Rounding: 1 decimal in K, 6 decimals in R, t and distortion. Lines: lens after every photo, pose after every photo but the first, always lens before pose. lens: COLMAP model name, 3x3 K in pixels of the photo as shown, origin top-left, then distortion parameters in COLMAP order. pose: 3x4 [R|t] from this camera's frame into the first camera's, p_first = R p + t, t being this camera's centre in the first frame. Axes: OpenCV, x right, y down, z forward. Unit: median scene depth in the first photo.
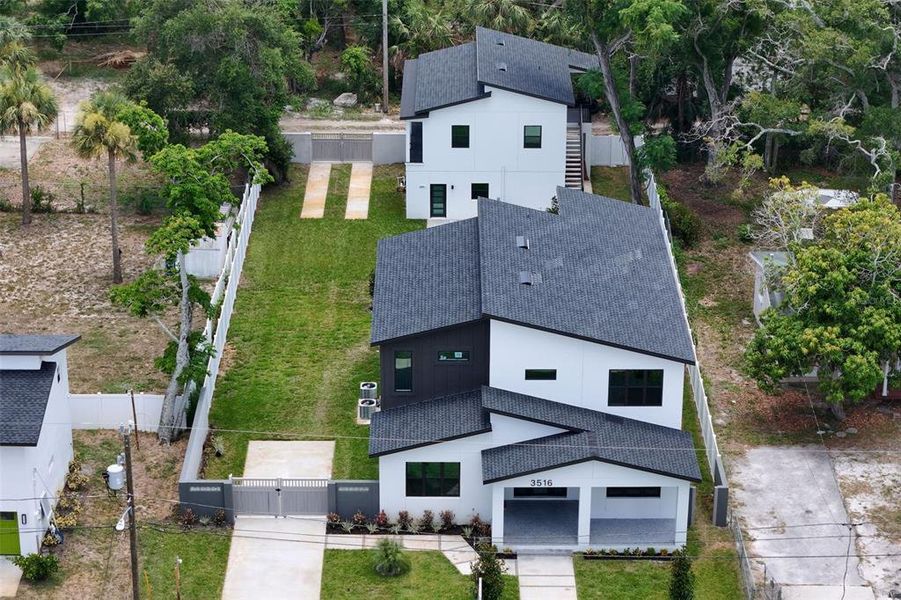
lens RADIAL K [[2118.8, 0, 372.9], [0, 2118.8, 300.0], [0, 0, 1]] dist [-0.126656, -0.207274]
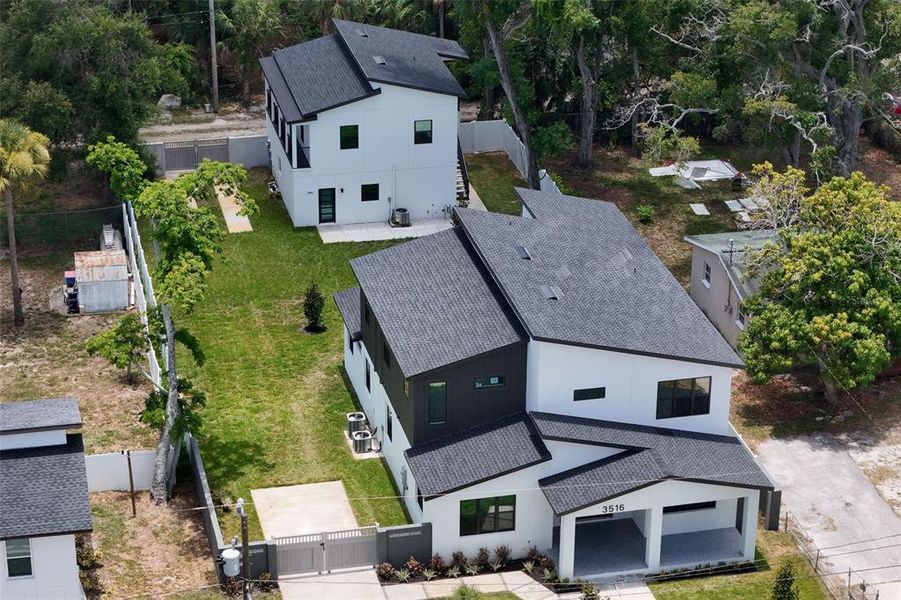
lens RADIAL K [[2118.8, 0, 372.9], [0, 2118.8, 300.0], [0, 0, 1]] dist [-0.126656, -0.207274]
pose [[0.974558, -0.089025, 0.205695, -0.195377], [0.084846, 0.995970, 0.029070, -0.040234], [-0.207454, -0.010878, 0.978184, 0.084292]]
